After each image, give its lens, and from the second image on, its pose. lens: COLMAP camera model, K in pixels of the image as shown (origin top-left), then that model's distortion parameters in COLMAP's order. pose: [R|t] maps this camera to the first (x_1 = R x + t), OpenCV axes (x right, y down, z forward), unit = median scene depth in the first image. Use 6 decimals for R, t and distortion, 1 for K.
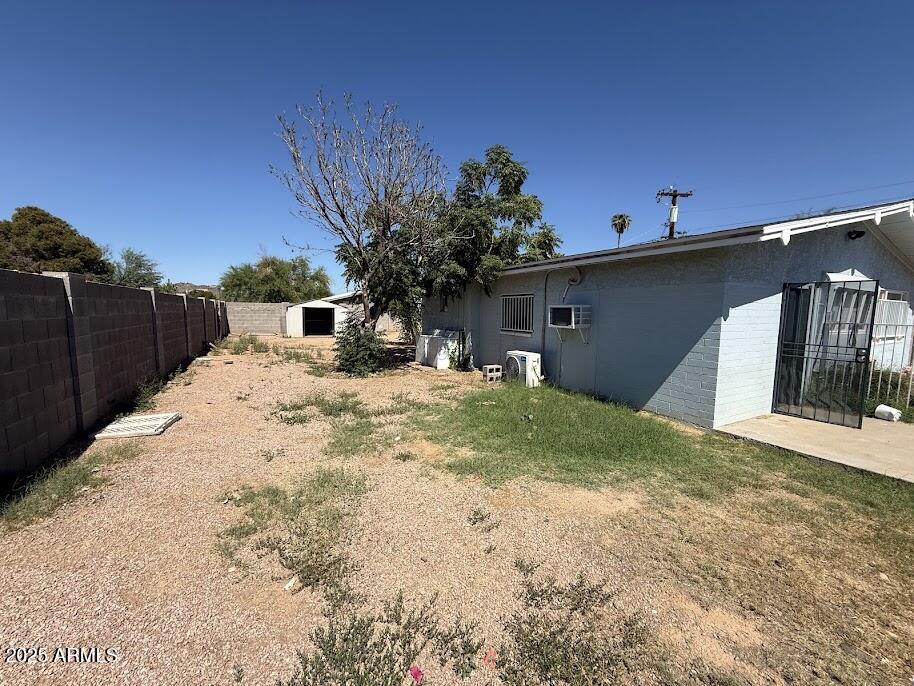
lens RADIAL K [[362.2, 0, 456.0], [0, 362.2, 341.2], [0, 0, 1]] dist [0.000029, 0.000205]
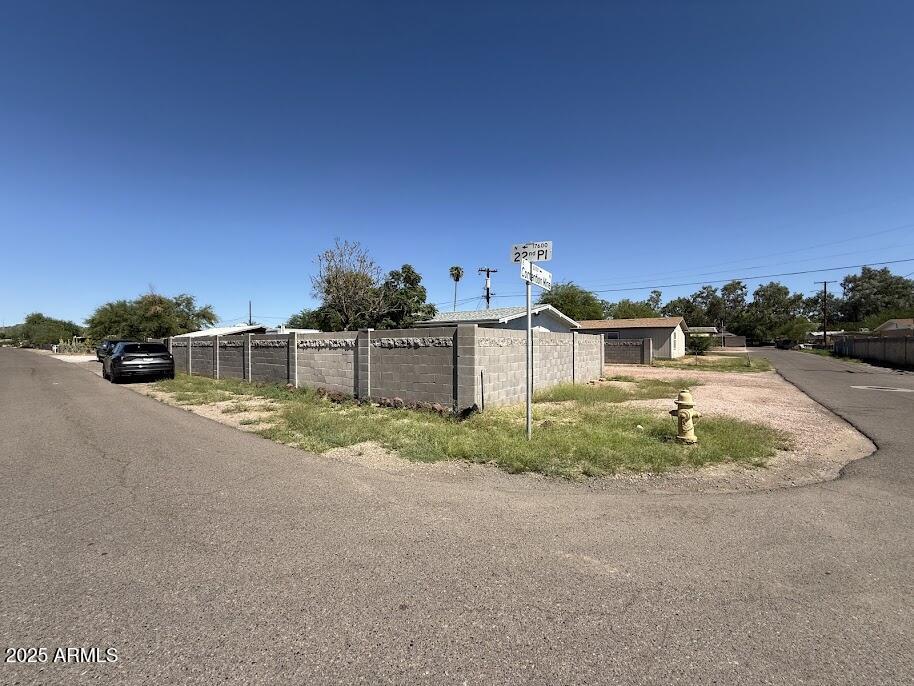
lens RADIAL K [[362.2, 0, 456.0], [0, 362.2, 341.2], [0, 0, 1]] dist [0.000029, 0.000205]
pose [[0.914002, -0.012399, 0.405521, -0.567567], [0.048433, 0.995720, -0.078718, 0.096654], [-0.402809, 0.091589, 0.910690, -1.158968]]
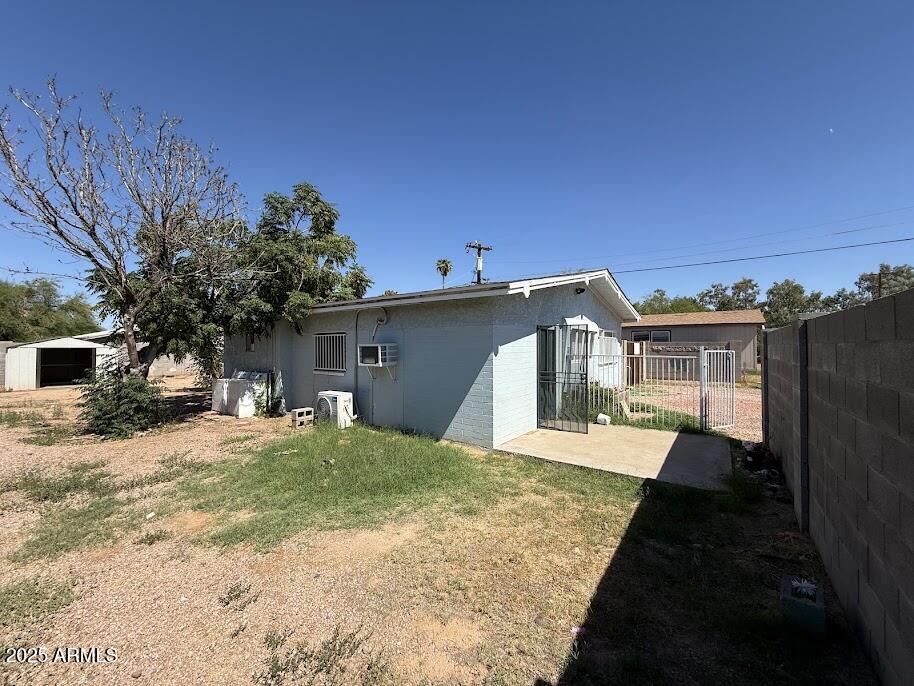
lens RADIAL K [[362.2, 0, 456.0], [0, 362.2, 341.2], [0, 0, 1]] dist [0.000029, 0.000205]
pose [[0.904965, -0.009976, 0.425370, 0.070706], [0.050793, 0.995109, -0.084721, -0.007285], [-0.422444, 0.098275, 0.901045, -0.027143]]
